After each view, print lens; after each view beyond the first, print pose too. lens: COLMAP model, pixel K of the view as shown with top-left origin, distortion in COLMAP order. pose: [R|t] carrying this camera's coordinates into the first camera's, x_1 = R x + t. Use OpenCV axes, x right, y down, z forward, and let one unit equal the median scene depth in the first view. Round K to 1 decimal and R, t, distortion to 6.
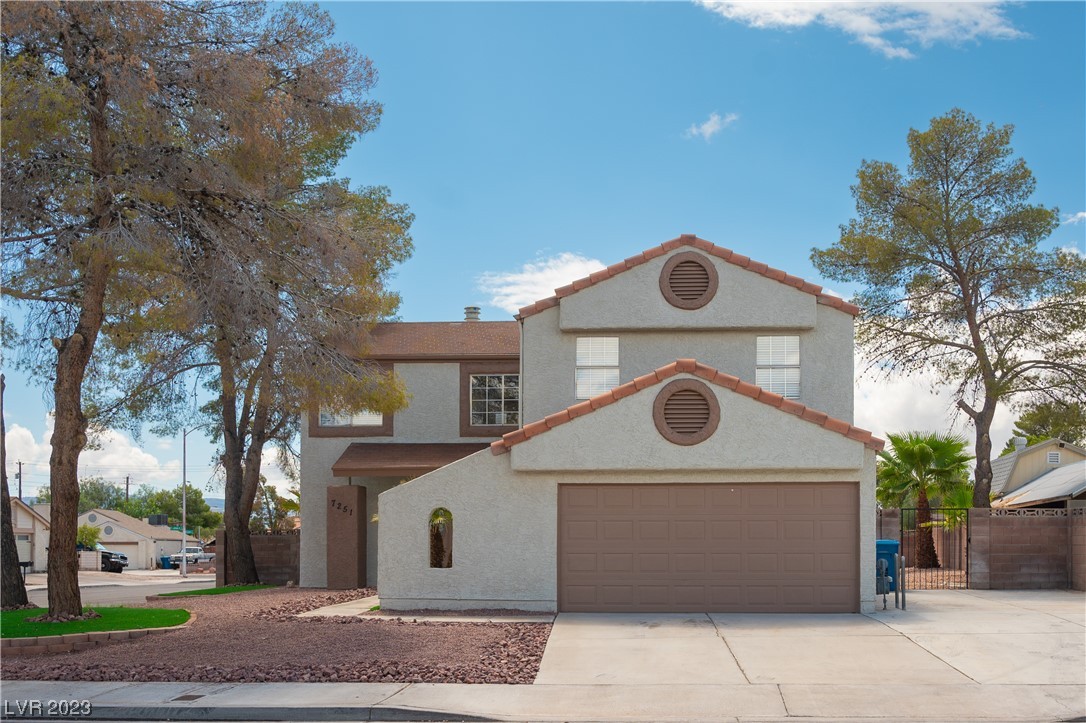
lens RADIAL K [[1154.6, 0, 641.6], [0, 1154.6, 525.7], [0, 0, 1]] dist [-0.005545, 0.000325]
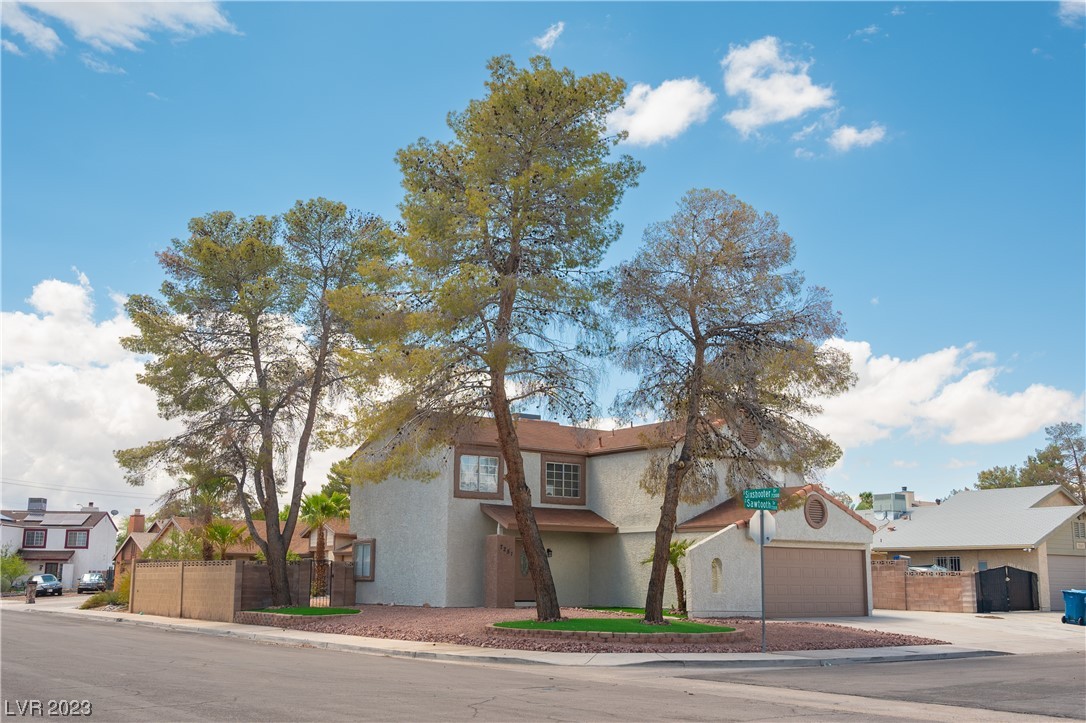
lens RADIAL K [[1143.0, 0, 543.0], [0, 1143.0, 361.5], [0, 0, 1]] dist [-0.011154, 0.000359]
pose [[0.772097, 0.129242, 0.622224, -1.344810], [-0.024961, 0.984514, -0.173519, -0.001740], [-0.635014, 0.118442, 0.763366, -0.178327]]
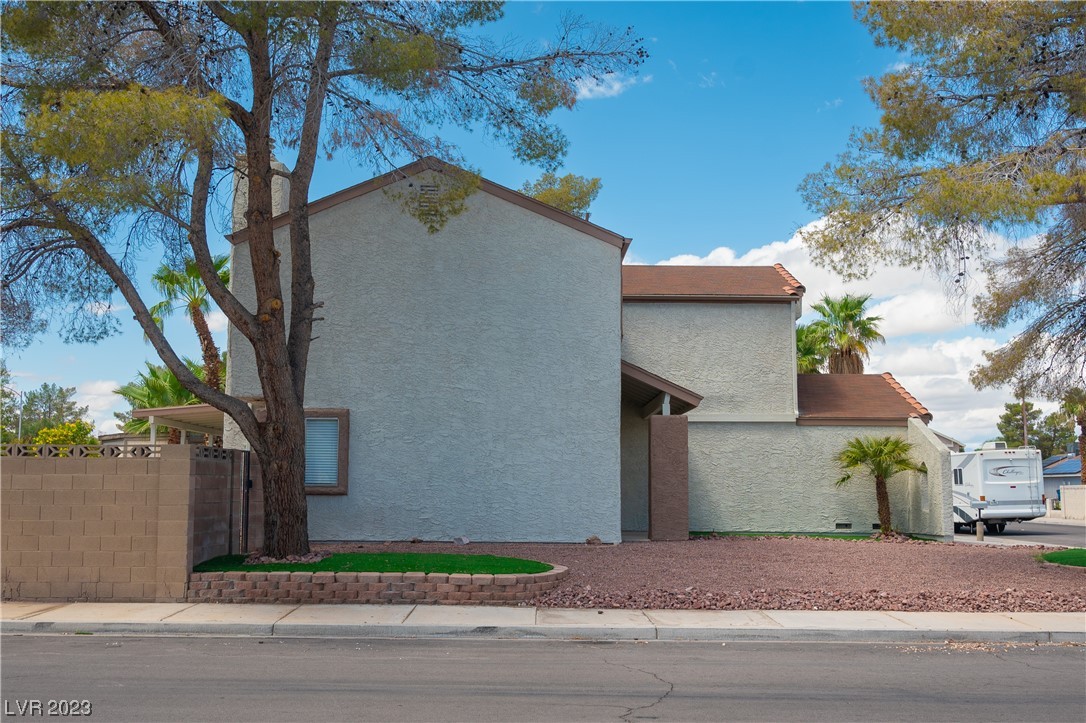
lens RADIAL K [[1143.0, 0, 543.0], [0, 1143.0, 361.5], [0, 0, 1]] dist [-0.011154, 0.000359]
pose [[-0.056892, 0.115740, 0.991649, -1.283062], [-0.030103, 0.992607, -0.117579, 0.031566], [-0.997926, -0.036541, -0.052987, 1.349683]]
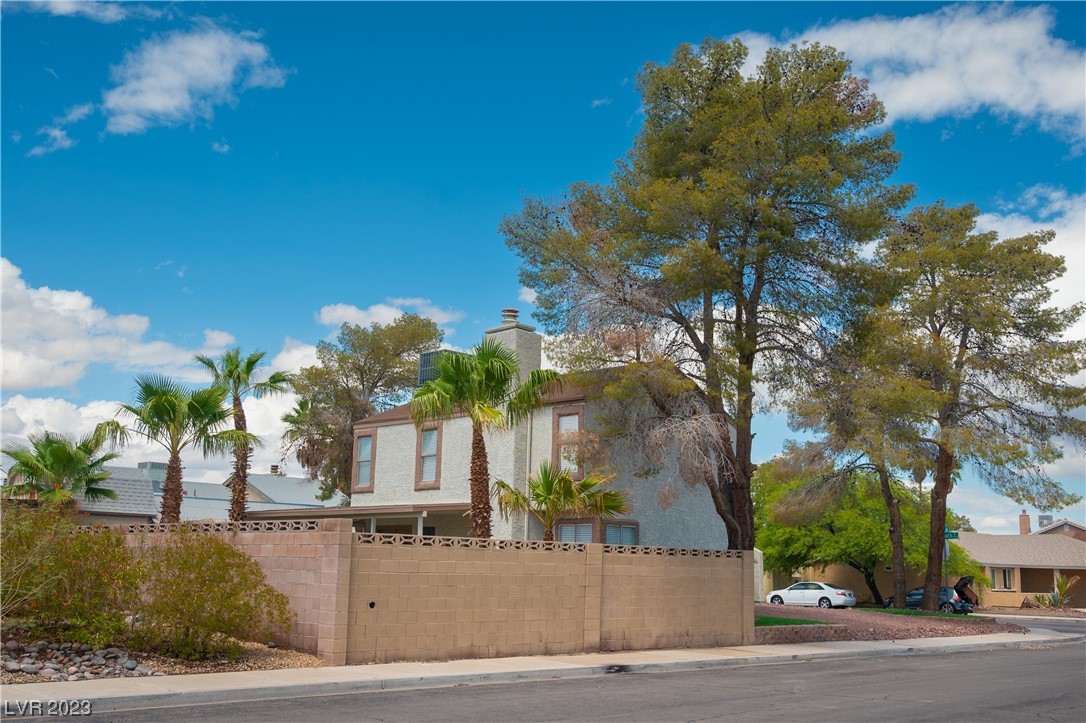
lens RADIAL K [[1131.0, 0, 543.0], [0, 1131.0, 361.5], [0, 0, 1]] dist [0.002866, 0.014033]
pose [[-0.755767, 0.106450, 0.646130, -1.186877], [-0.036738, 0.978253, -0.204138, 0.062096], [-0.653809, -0.178018, -0.735420, 2.585208]]
